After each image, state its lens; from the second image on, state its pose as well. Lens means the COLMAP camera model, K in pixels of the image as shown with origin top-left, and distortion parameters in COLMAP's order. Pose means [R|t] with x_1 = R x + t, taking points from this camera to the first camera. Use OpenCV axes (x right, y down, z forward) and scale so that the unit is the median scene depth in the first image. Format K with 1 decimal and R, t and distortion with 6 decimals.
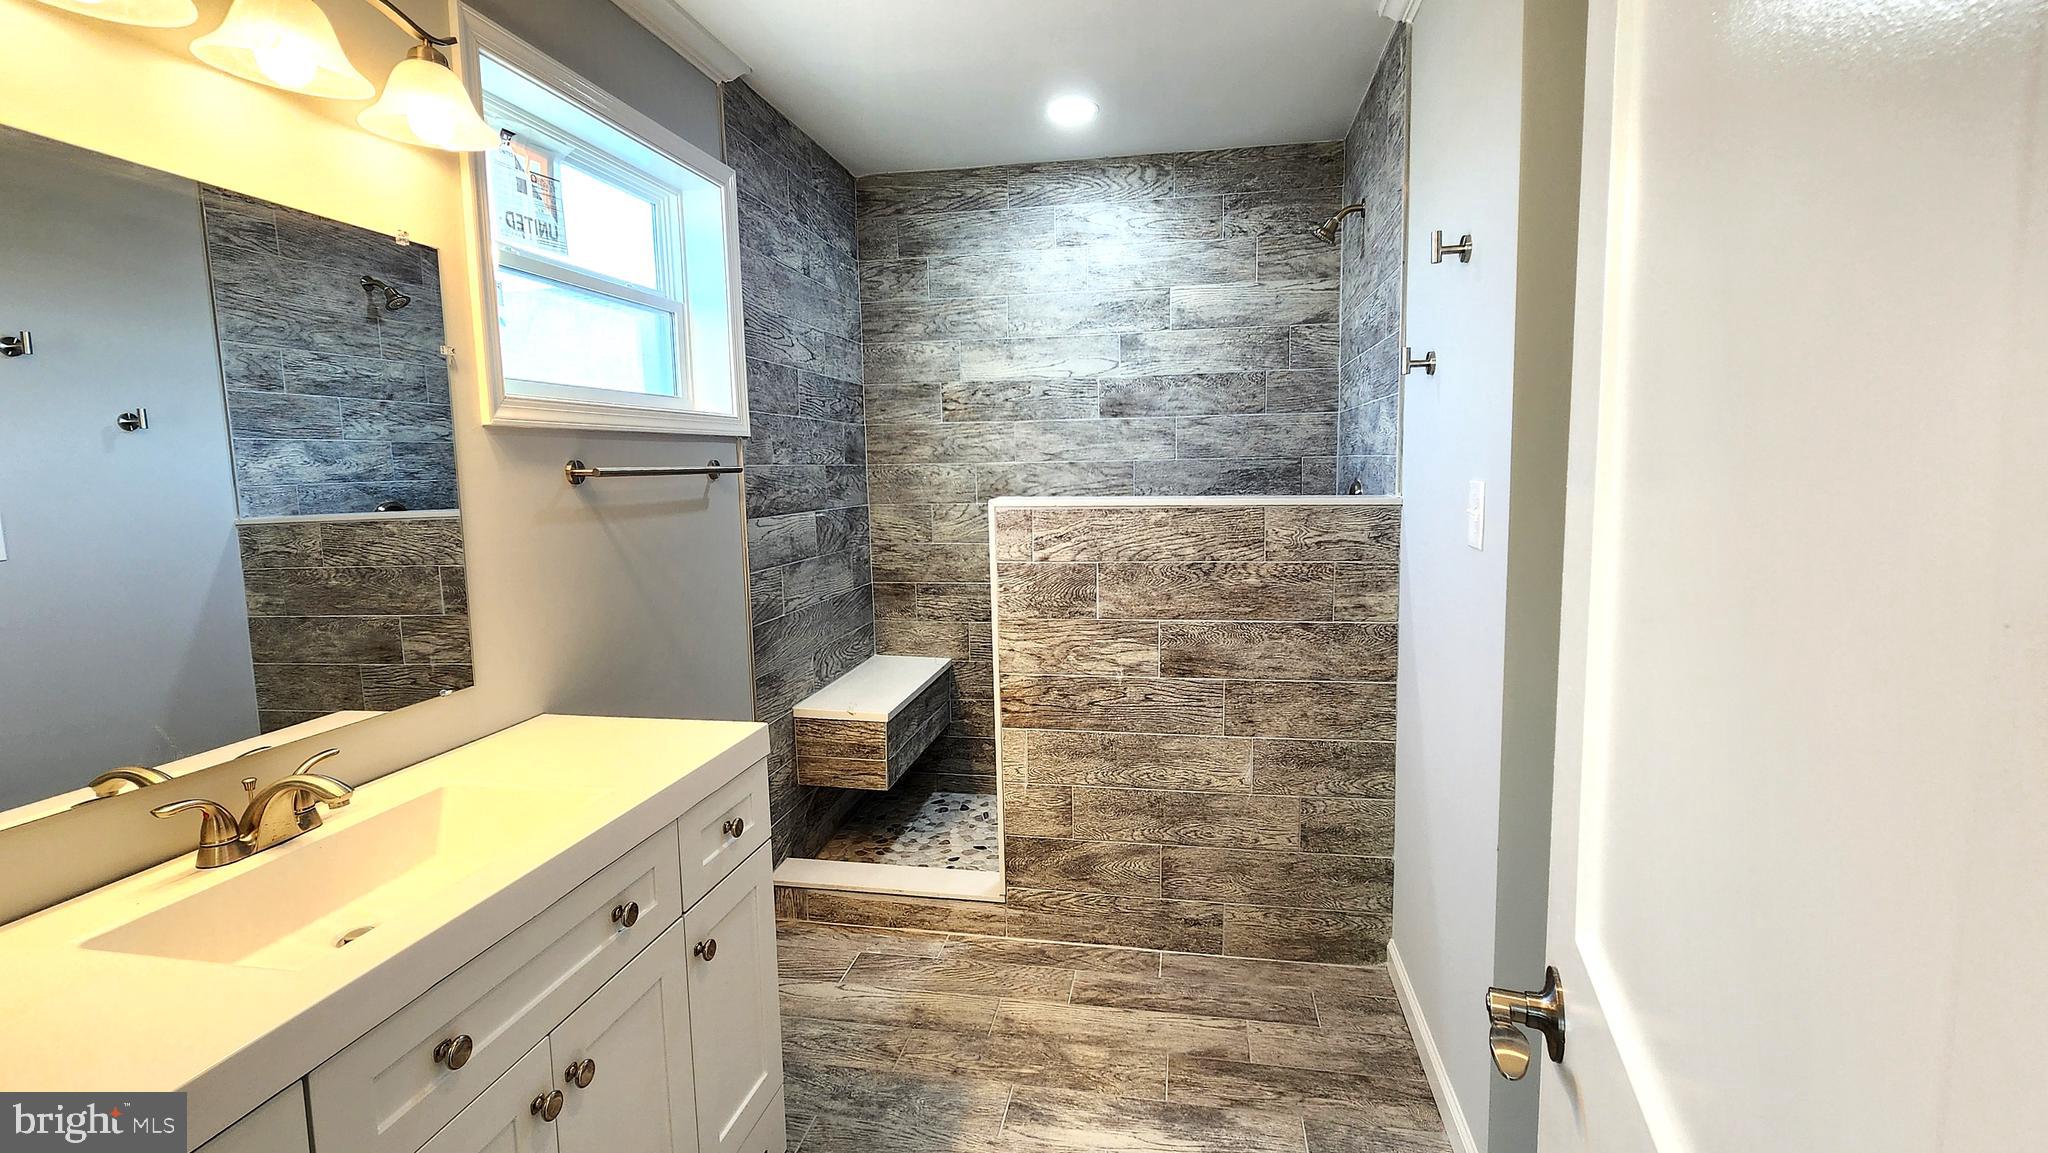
lens RADIAL K [[908.2, 0, 1017.1], [0, 908.2, 573.4], [0, 0, 1]] dist [0.000793, 0.000194]
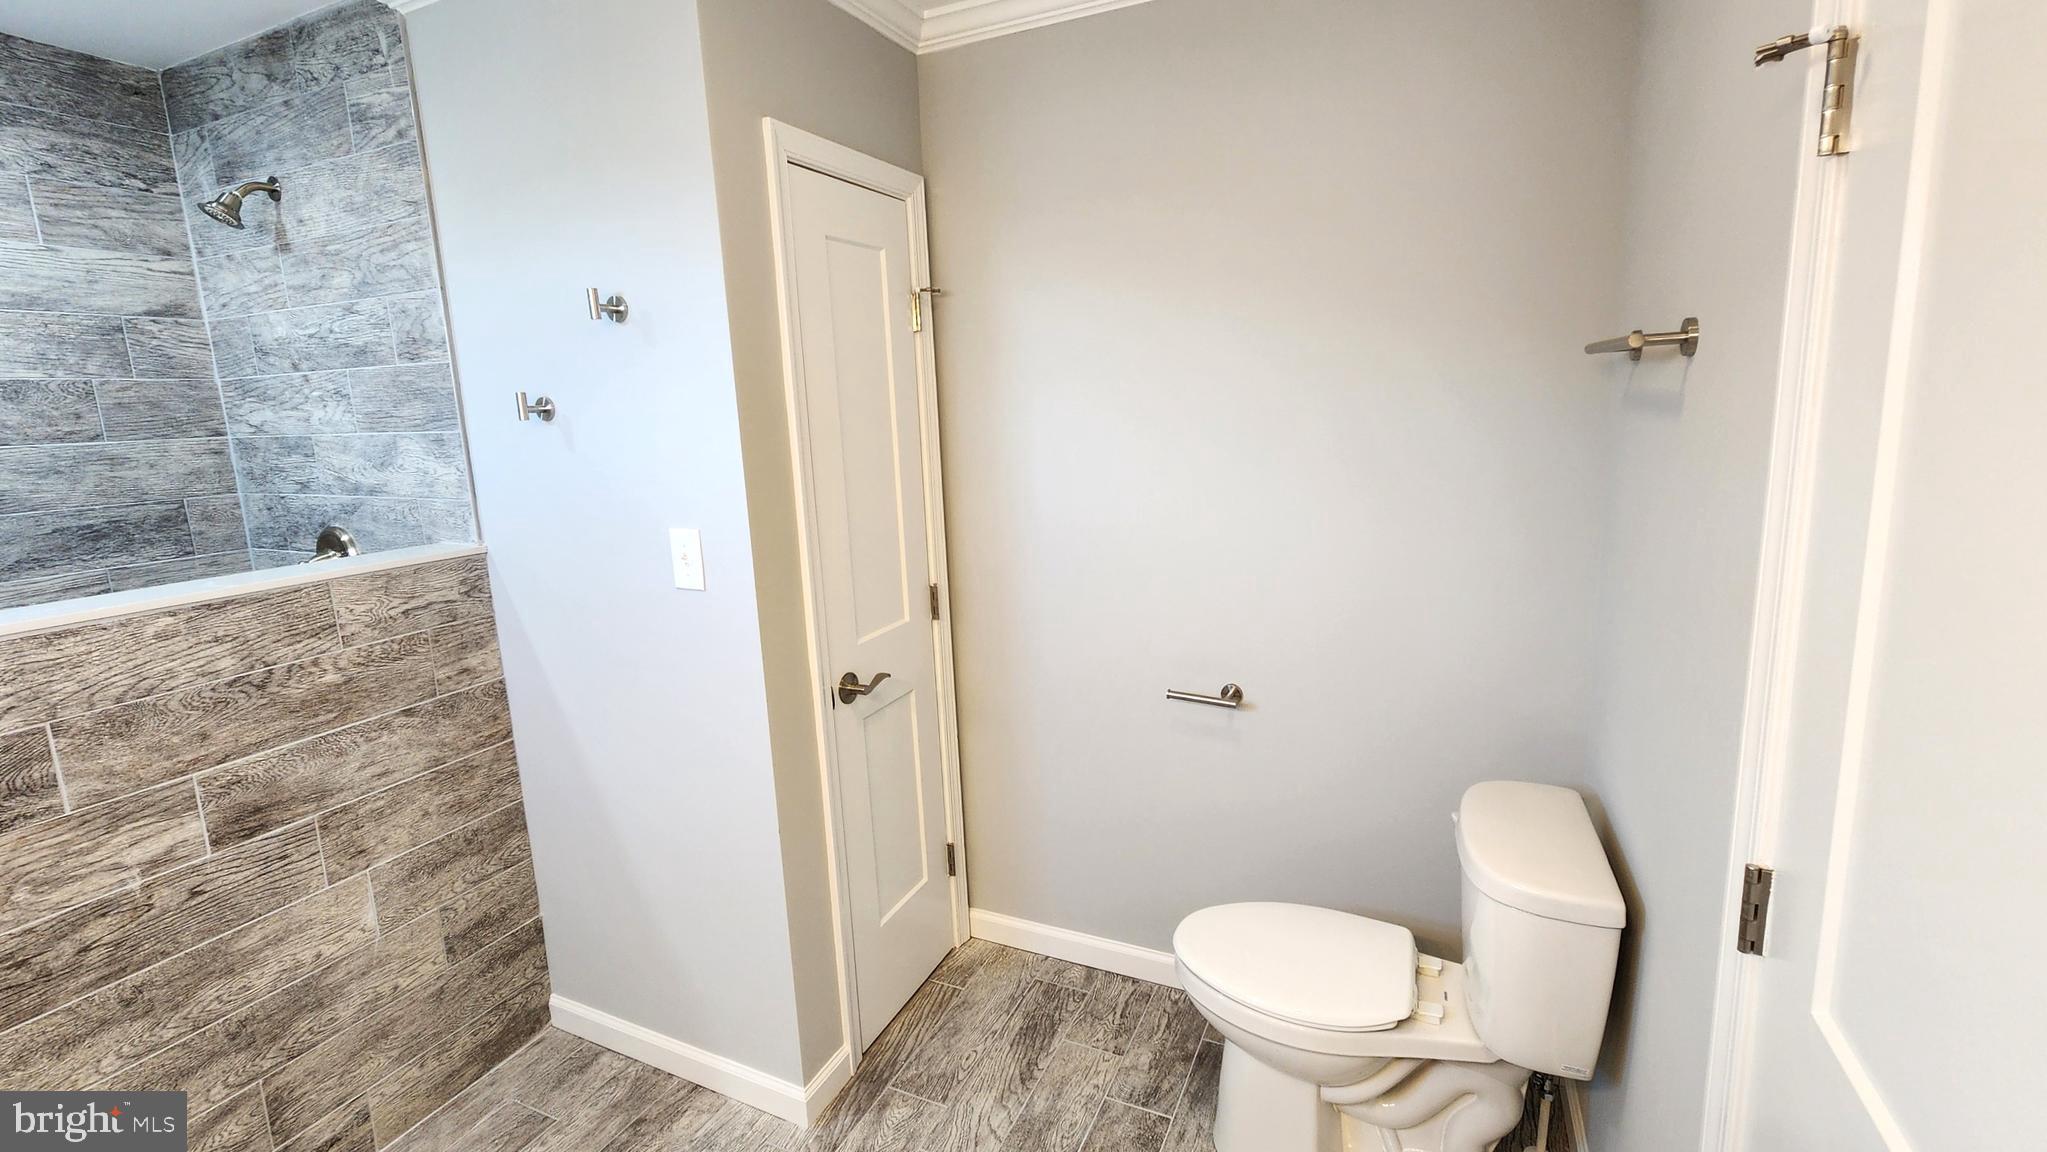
lens RADIAL K [[907.7, 0, 1020.0], [0, 907.7, 570.1], [0, 0, 1]] dist [0.000793, 0.000194]
pose [[0.246227, -0.172785, 0.953686, -0.306449], [0.147375, 0.979214, 0.139360, -0.099735], [-0.957942, 0.106235, 0.266573, 0.218925]]
